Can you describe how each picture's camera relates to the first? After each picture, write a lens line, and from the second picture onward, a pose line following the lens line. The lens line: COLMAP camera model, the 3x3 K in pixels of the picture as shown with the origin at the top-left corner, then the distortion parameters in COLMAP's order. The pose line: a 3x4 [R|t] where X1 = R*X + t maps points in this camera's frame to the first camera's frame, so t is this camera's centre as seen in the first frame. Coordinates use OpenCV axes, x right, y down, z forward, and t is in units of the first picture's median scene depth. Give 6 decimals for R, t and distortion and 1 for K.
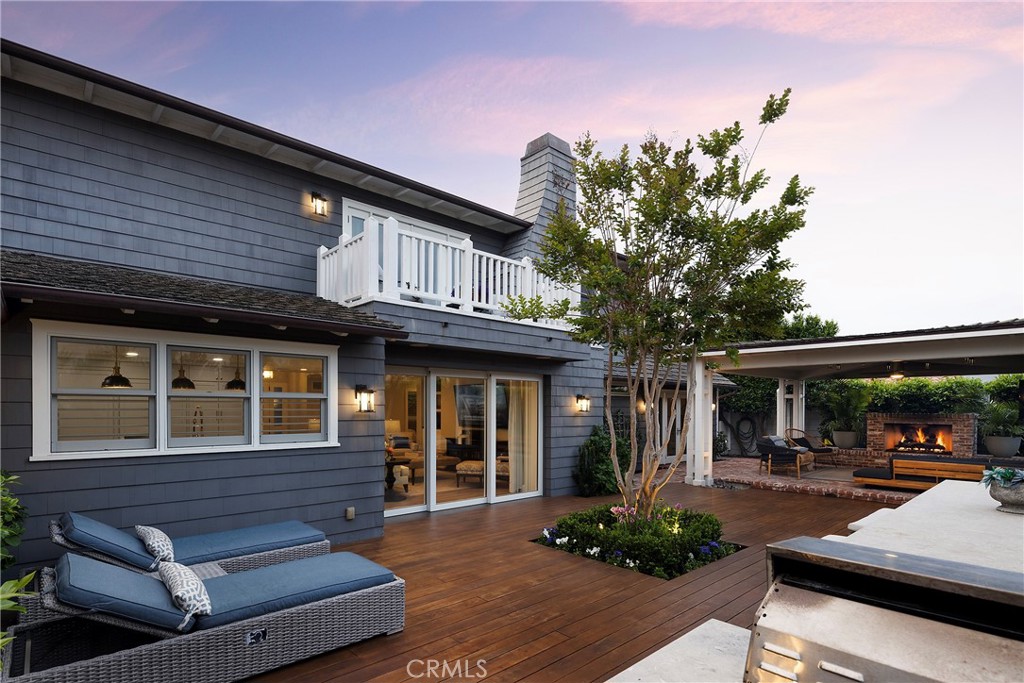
lens RADIAL K [[497.8, 0, 479.9], [0, 497.8, 411.2], [0, 0, 1]] dist [0.001534, 0.000432]
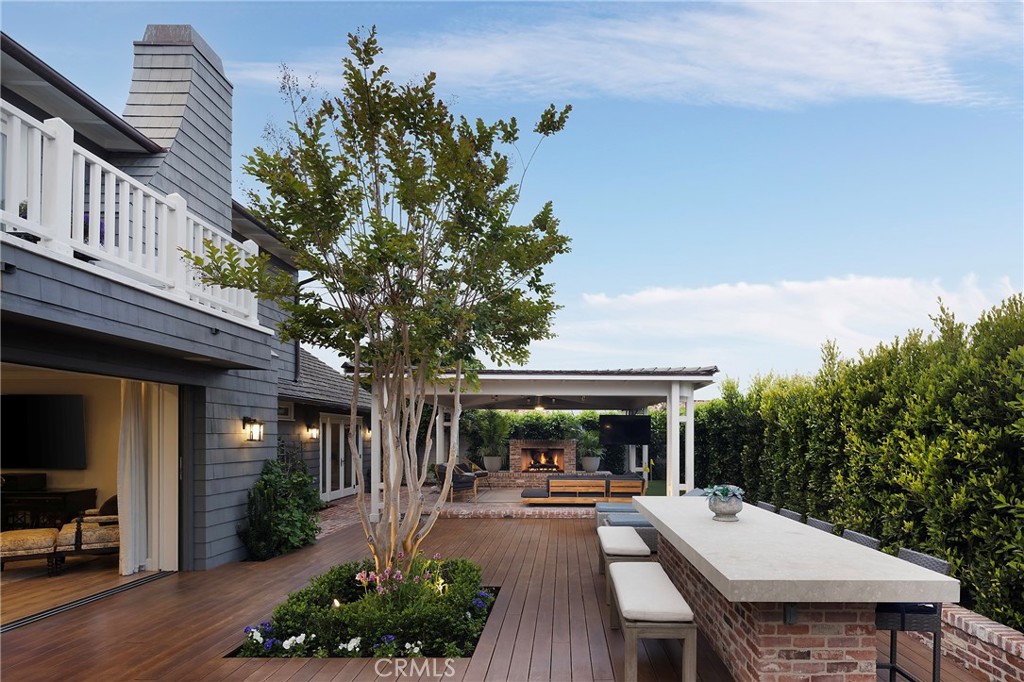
lens RADIAL K [[522.8, 0, 559.5], [0, 522.8, 434.5], [0, 0, 1]] dist [-0.000583, -0.000943]
pose [[0.648565, 0.000749, 0.761159, -0.078336], [0.004891, 0.999975, -0.005151, -0.002329], [-0.761144, 0.007064, 0.648545, 0.178651]]
